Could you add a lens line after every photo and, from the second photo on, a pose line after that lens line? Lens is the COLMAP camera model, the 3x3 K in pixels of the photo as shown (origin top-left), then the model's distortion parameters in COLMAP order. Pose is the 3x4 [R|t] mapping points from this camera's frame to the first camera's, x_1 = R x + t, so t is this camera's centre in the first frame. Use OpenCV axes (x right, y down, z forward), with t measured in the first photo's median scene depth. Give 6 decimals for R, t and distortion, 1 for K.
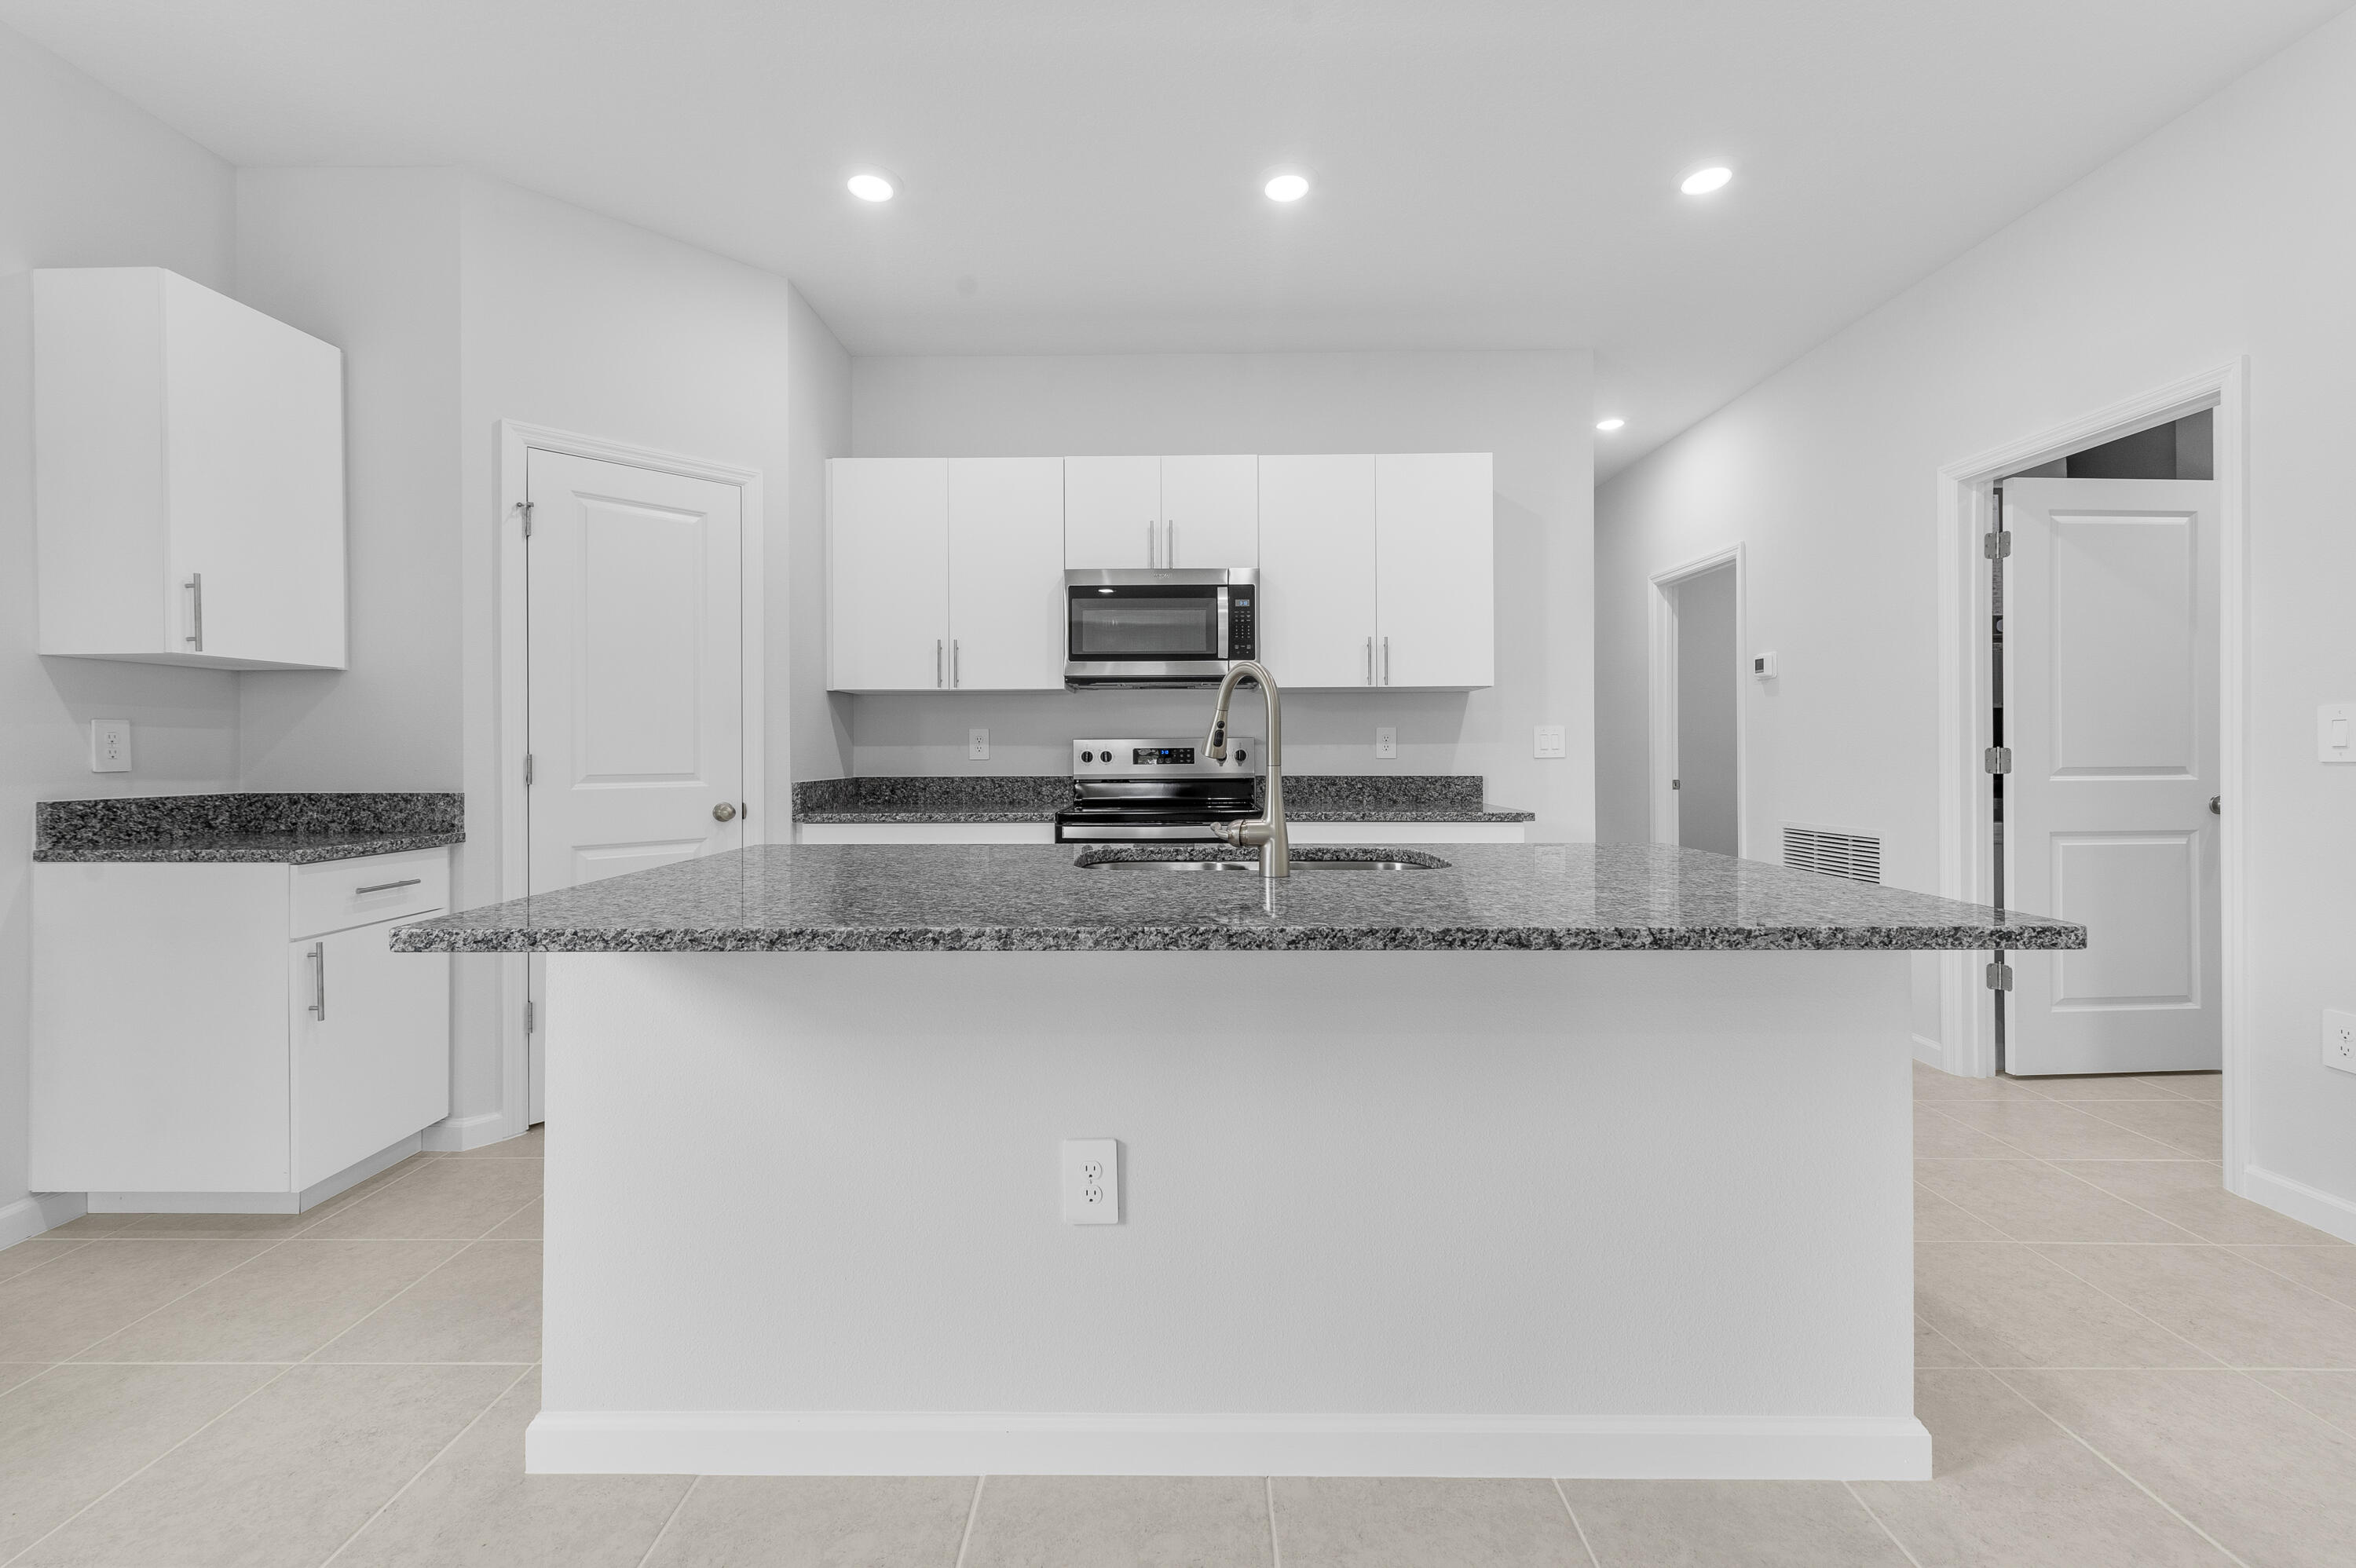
lens RADIAL K [[936.8, 0, 1172.7], [0, 936.8, 751.9], [0, 0, 1]] dist [0.006956, -0.000618]
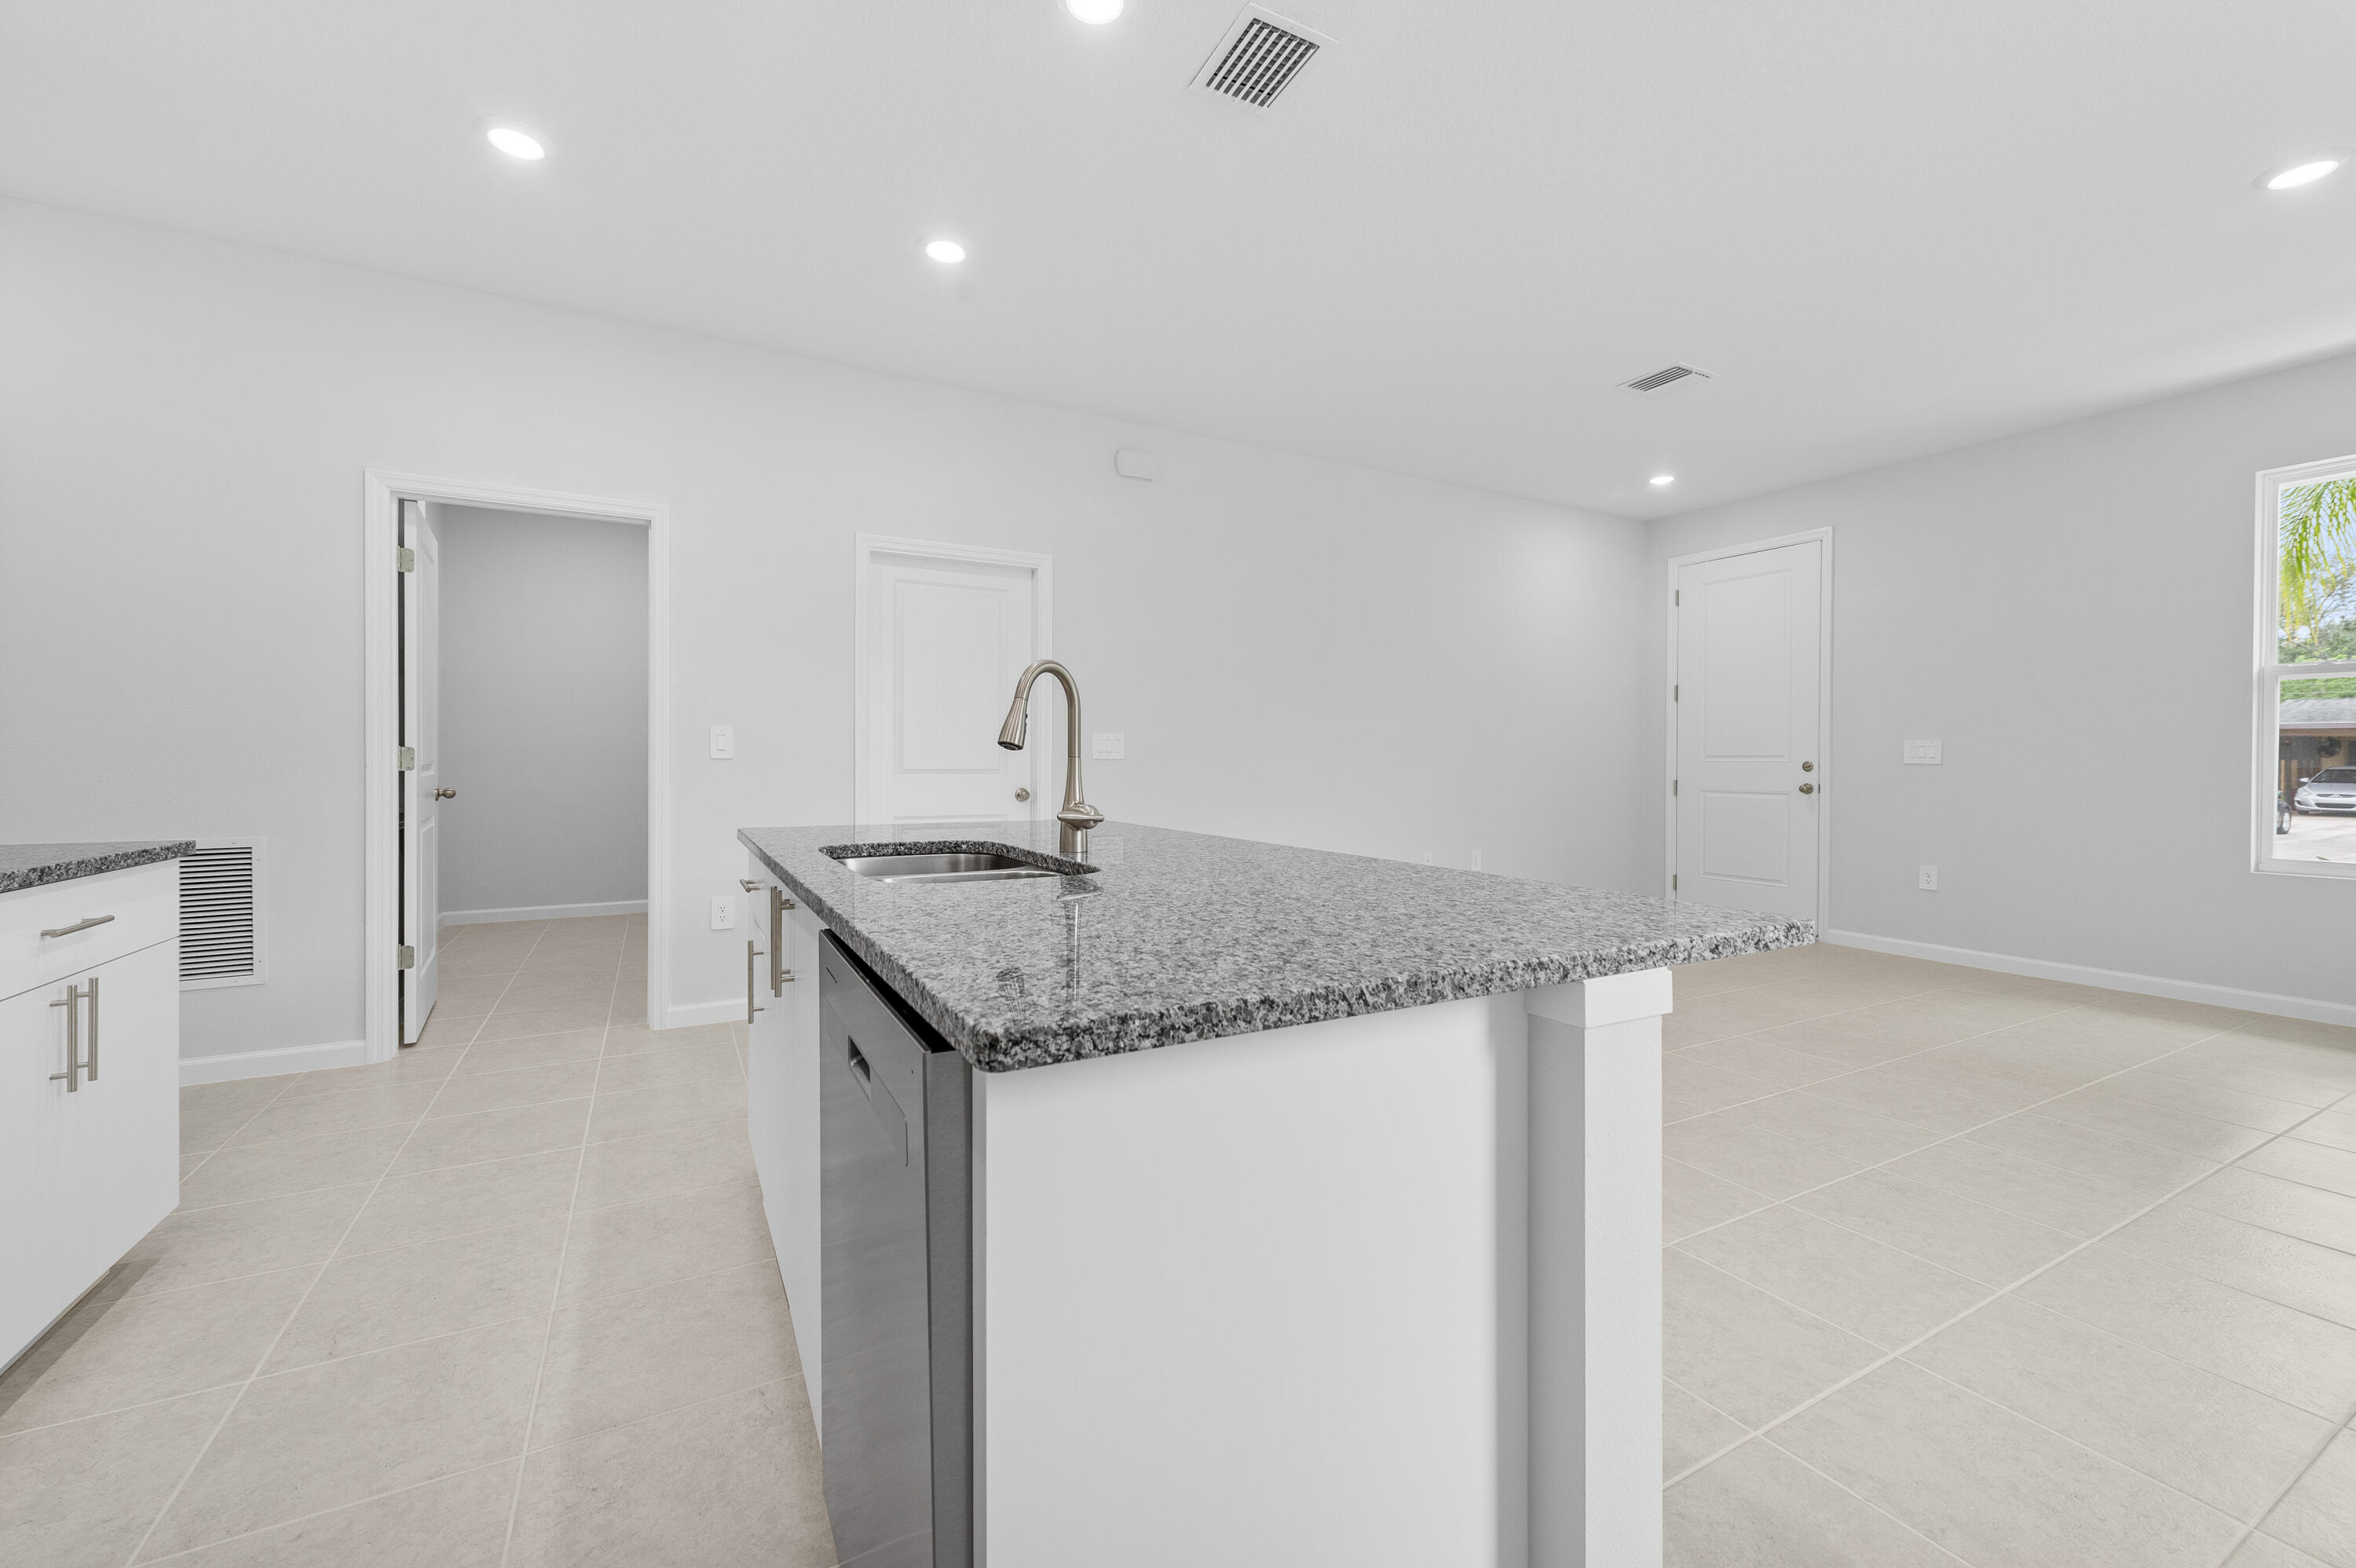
lens RADIAL K [[936.2, 0, 1170.4], [0, 936.2, 768.8], [0, 0, 1]] dist [0.002274, -0.000852]
pose [[-0.488605, -0.008097, 0.872468, -0.481455], [-0.003344, 0.999967, 0.007408, 0.010188], [-0.872499, 0.000702, -0.488616, 0.734744]]
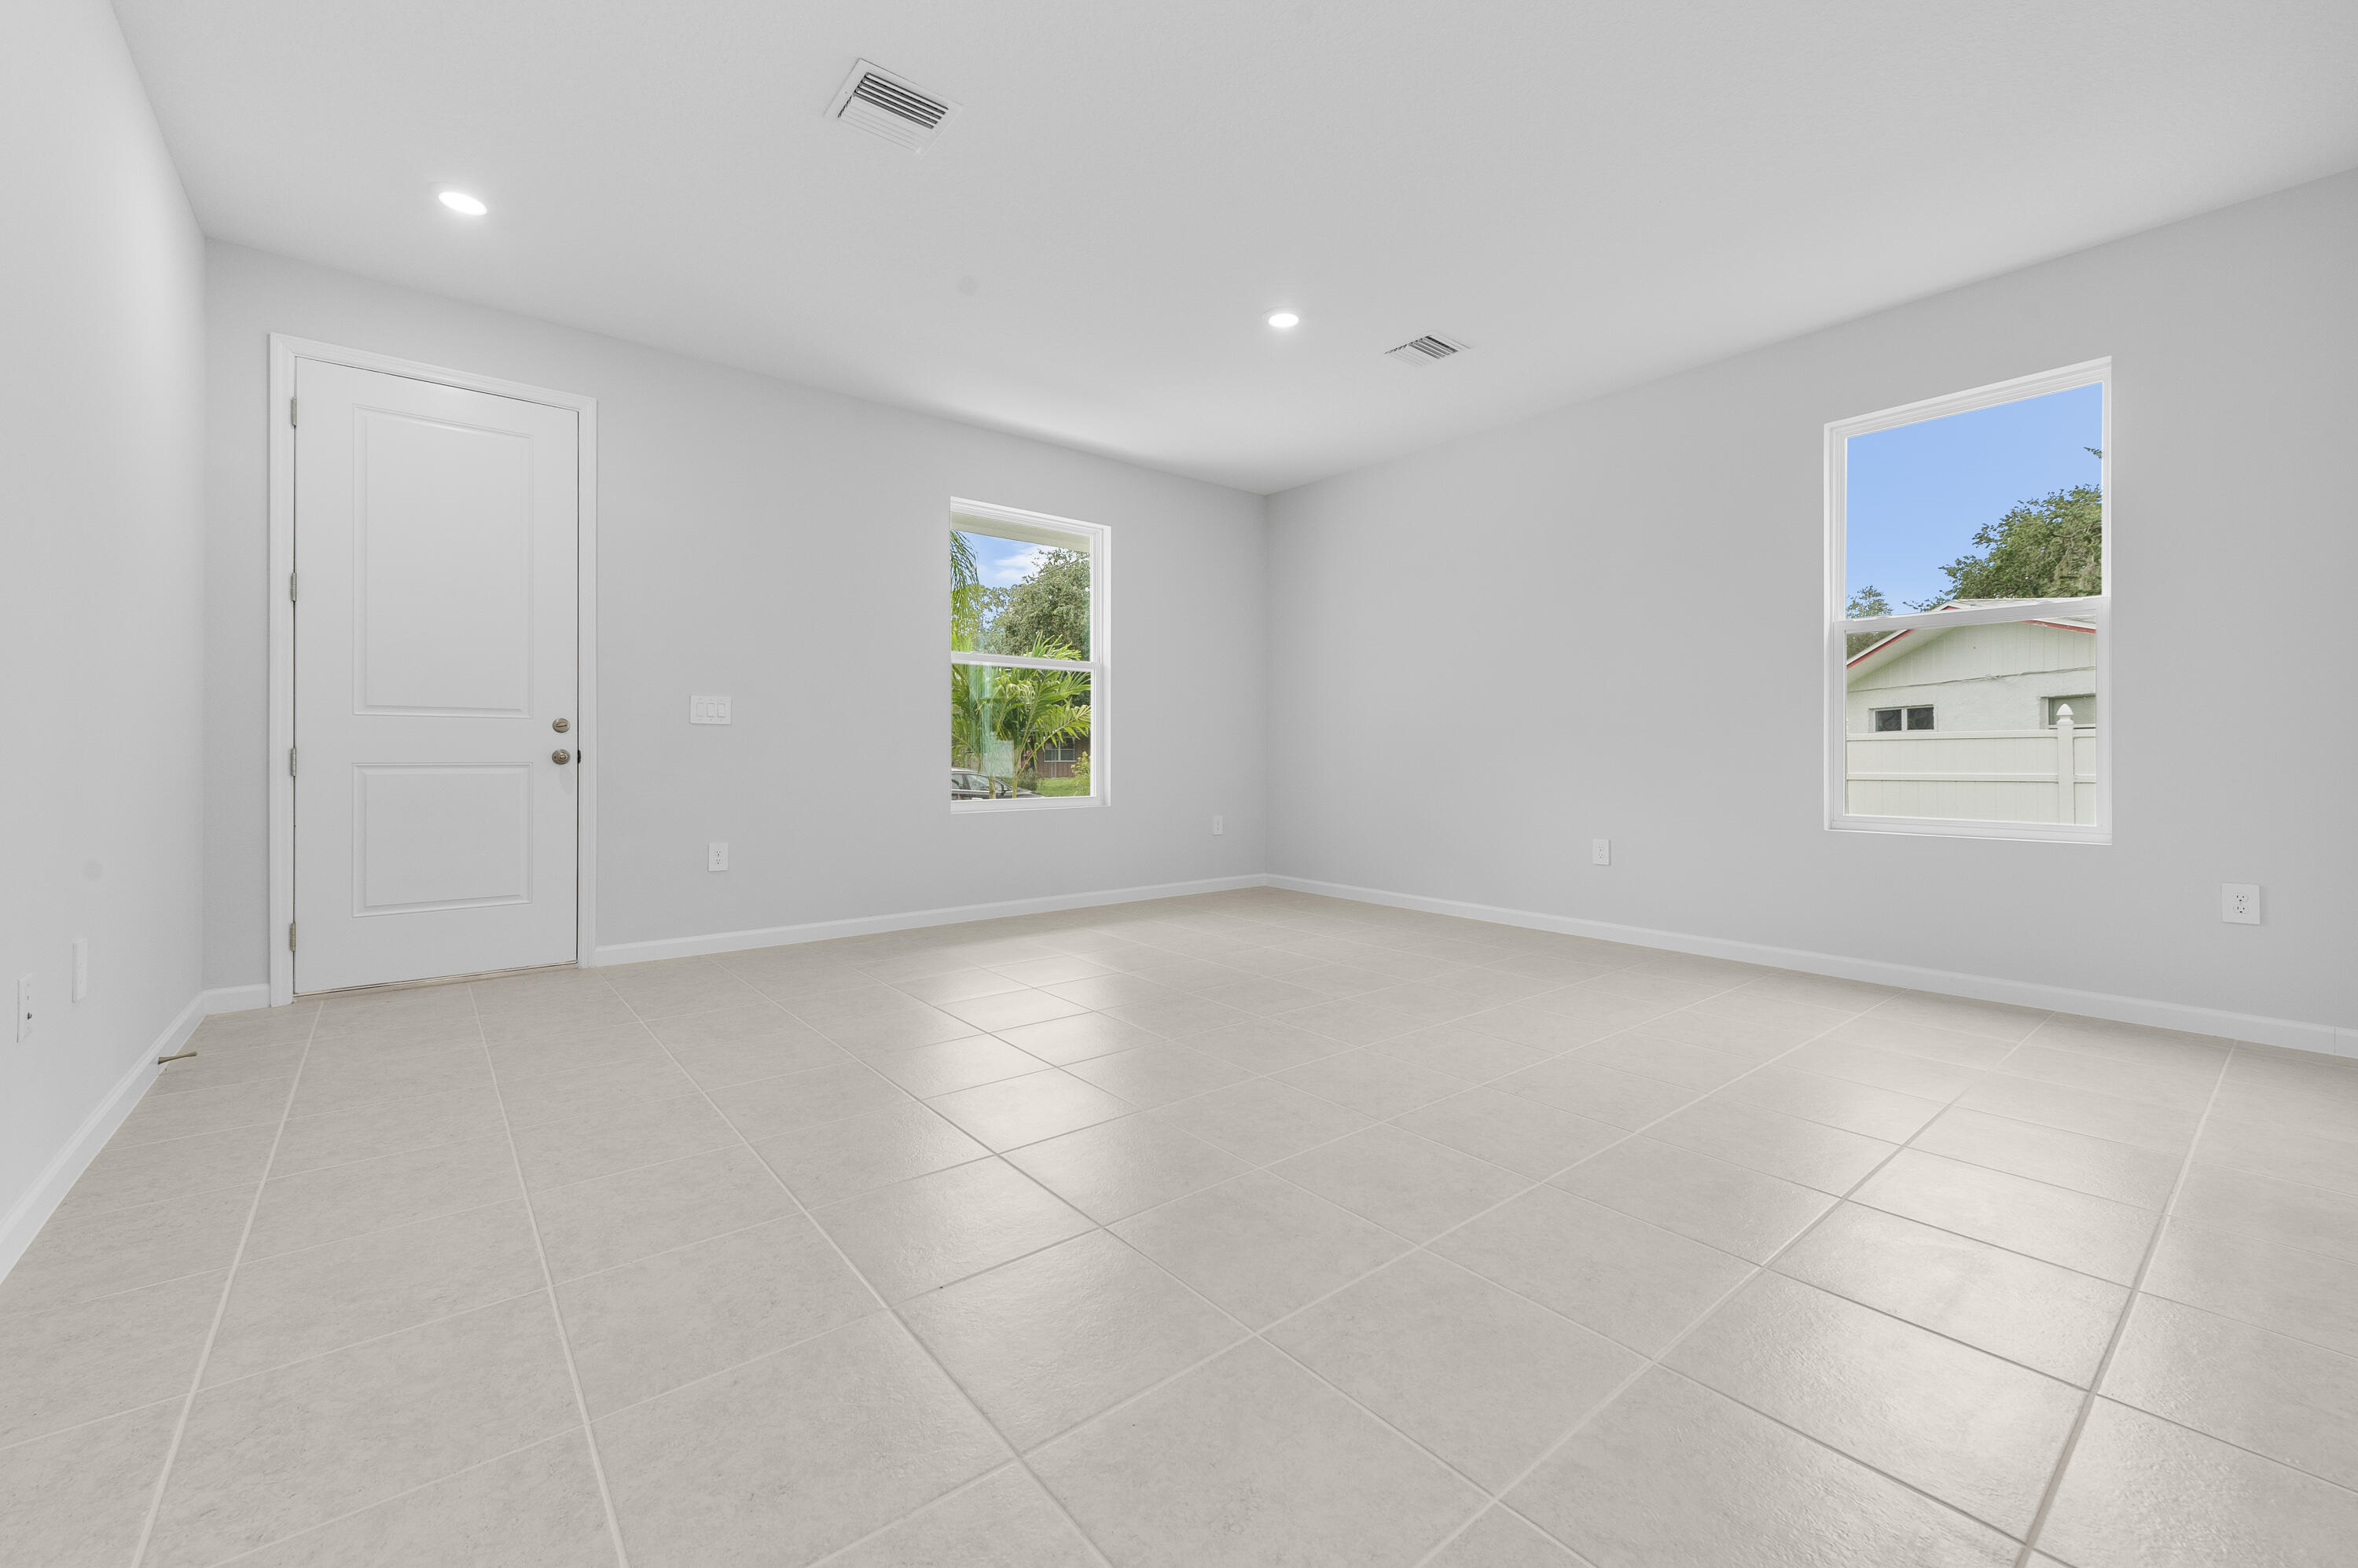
lens RADIAL K [[946.1, 0, 1175.5], [0, 946.1, 751.0], [0, 0, 1]] dist [0.013788, -0.004481]
pose [[-0.769970, 0.001237, -0.638079, 0.632282], [0.001823, 0.999998, -0.000261, 0.049762], [0.638078, -0.001364, -0.769971, 0.323458]]
